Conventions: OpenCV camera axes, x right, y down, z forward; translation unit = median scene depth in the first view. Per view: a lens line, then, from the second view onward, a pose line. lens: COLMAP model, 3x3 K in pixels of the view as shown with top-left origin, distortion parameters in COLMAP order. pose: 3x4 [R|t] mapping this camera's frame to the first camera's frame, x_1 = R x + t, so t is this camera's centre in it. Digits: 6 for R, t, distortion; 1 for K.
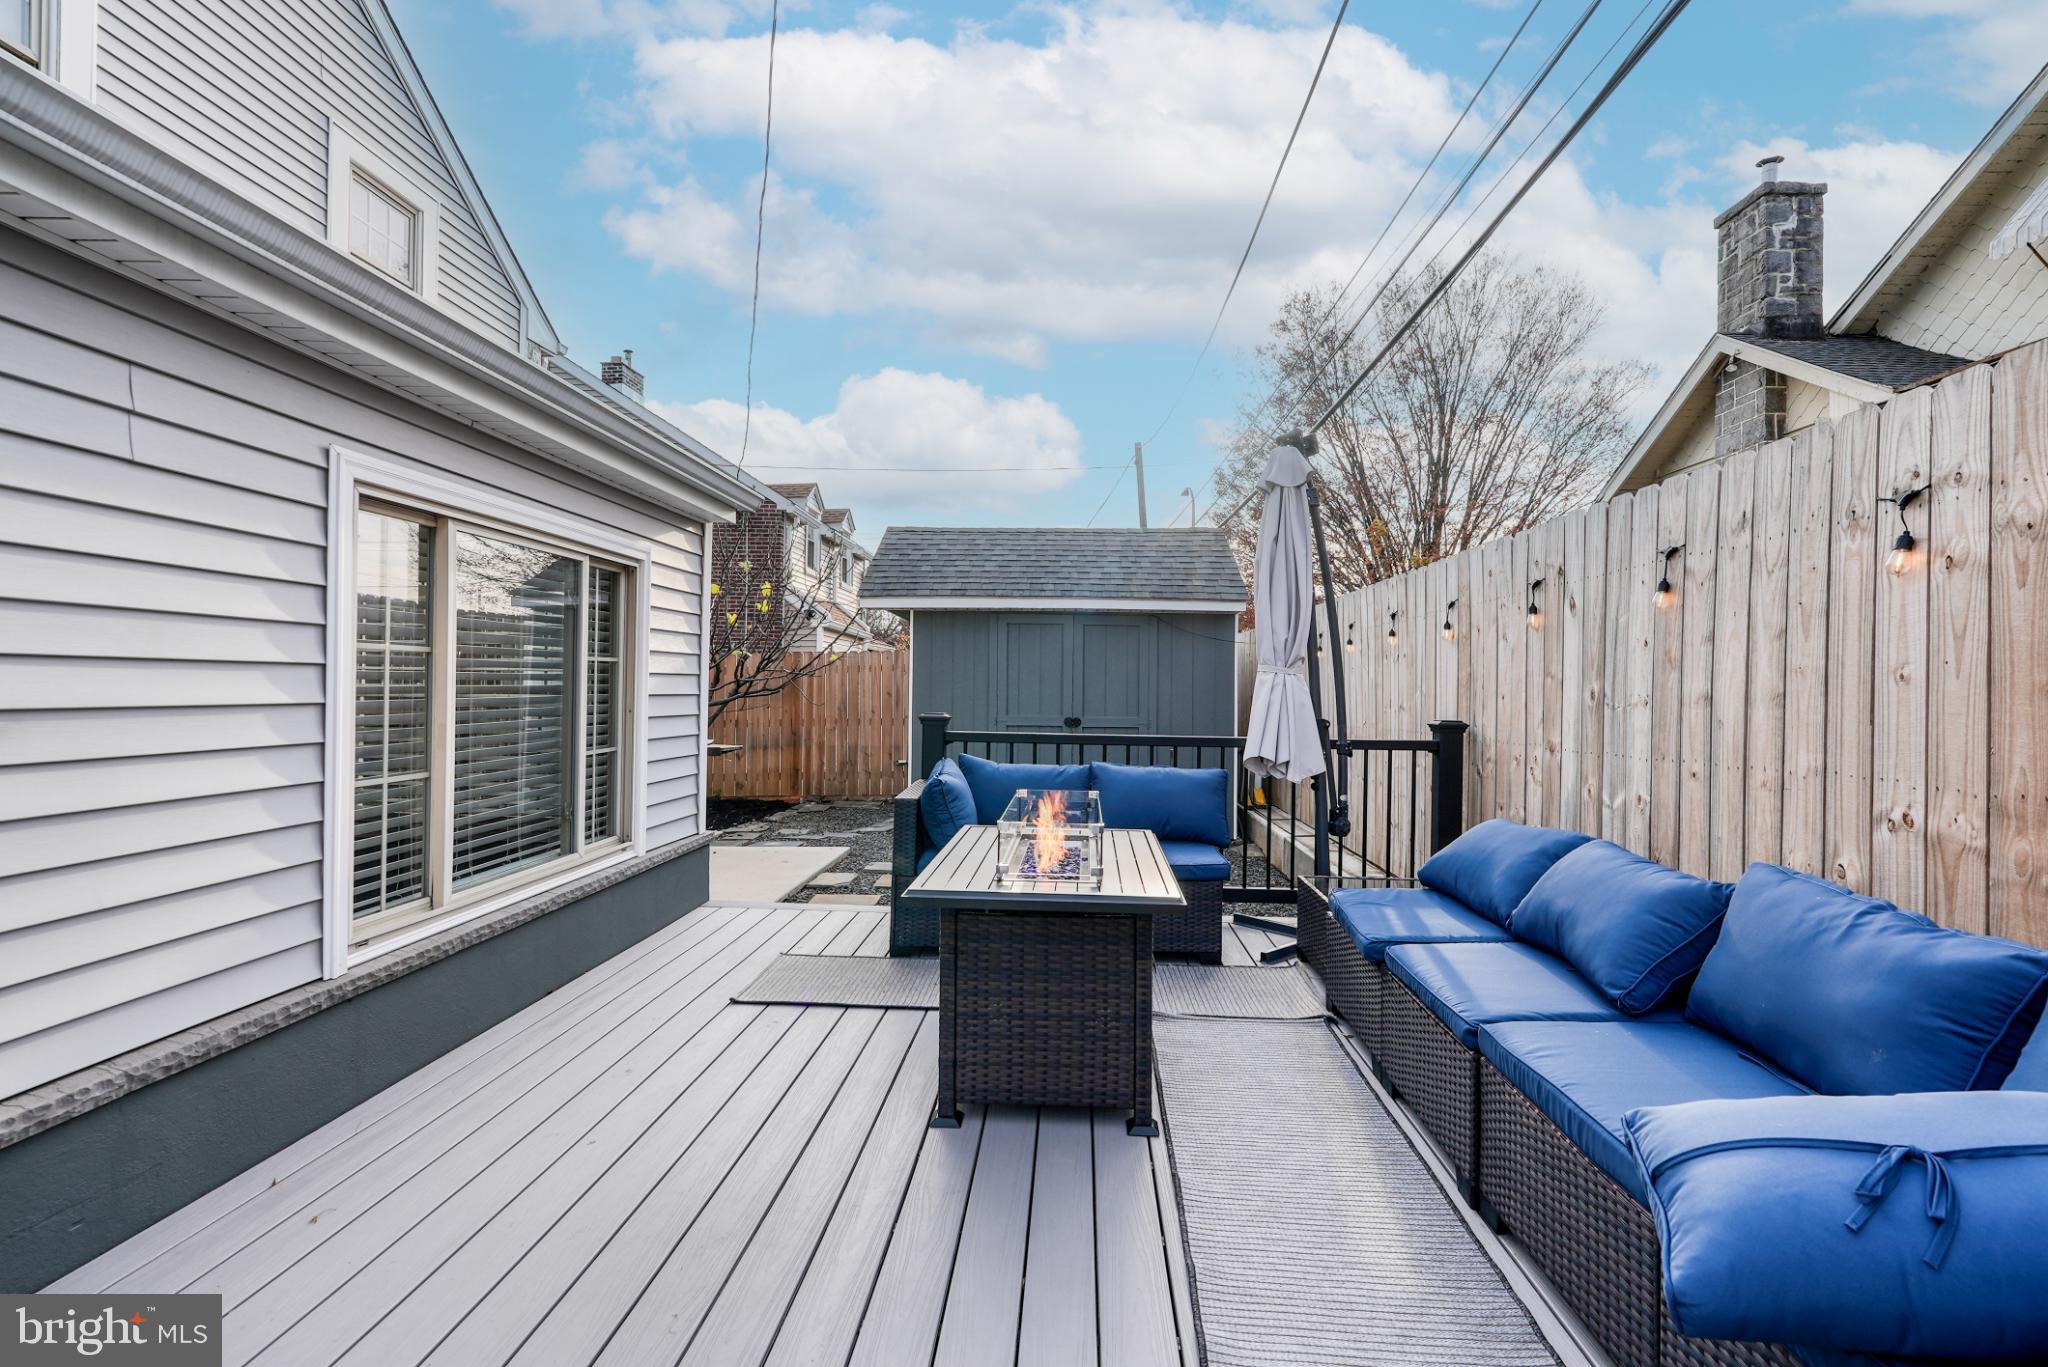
lens RADIAL K [[960.9, 0, 1023.3], [0, 960.9, 684.5], [0, 0, 1]] dist [-0.006766, 0.004634]
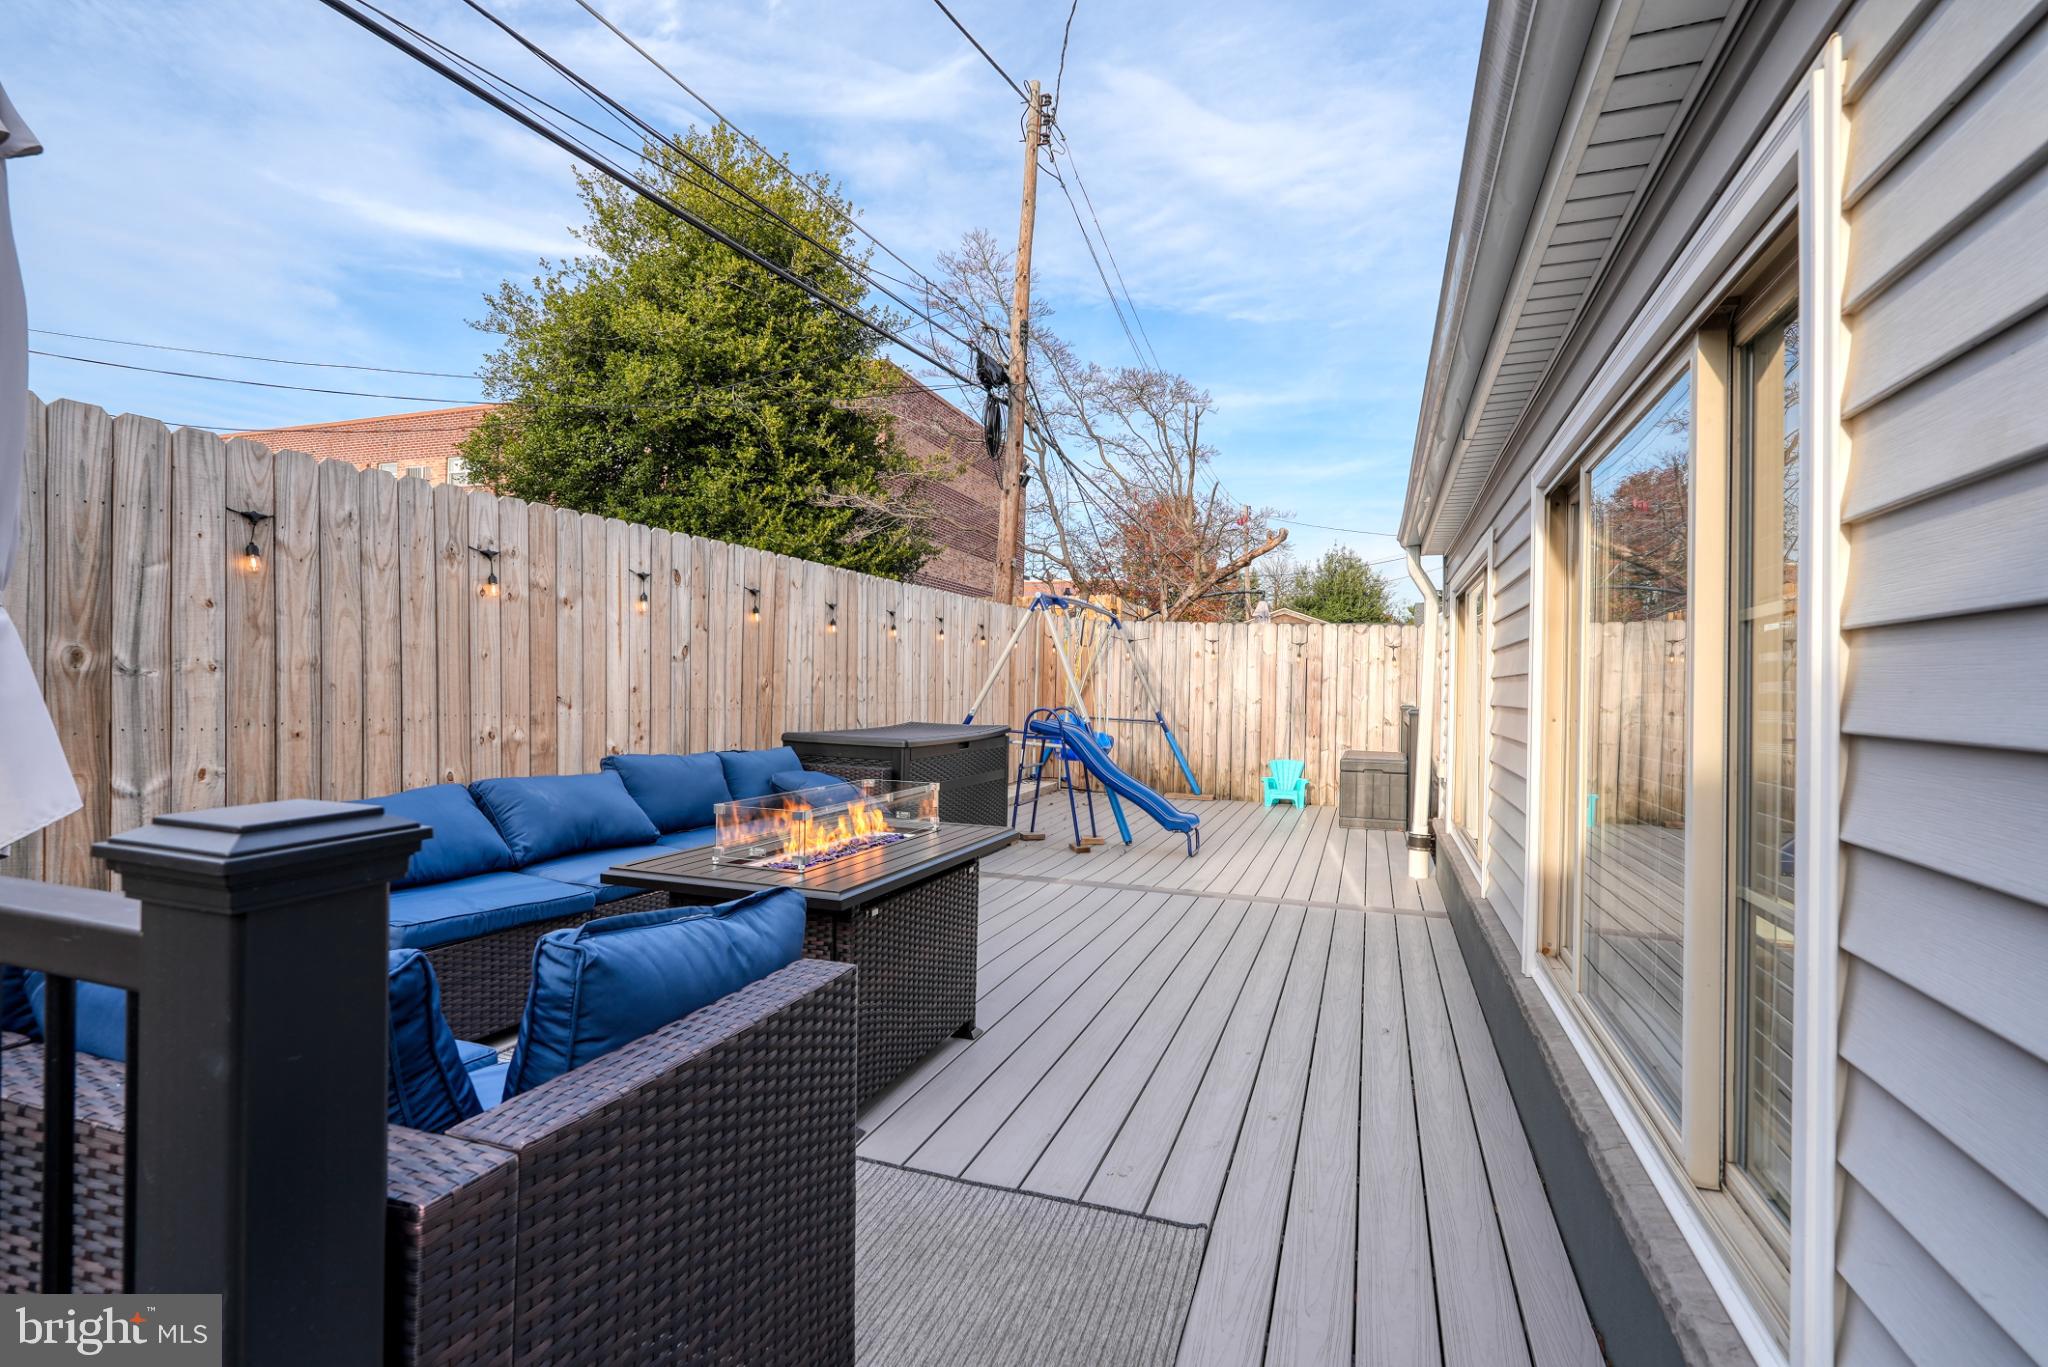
lens RADIAL K [[960.9, 0, 1021.2], [0, 960.9, 690.3], [0, 0, 1]] dist [-0.006766, 0.004634]
pose [[-0.958130, -0.035283, 0.284150, -0.434808], [-0.034362, 0.999376, 0.008227, 0.007130], [-0.284263, -0.001882, -0.958744, 1.979480]]
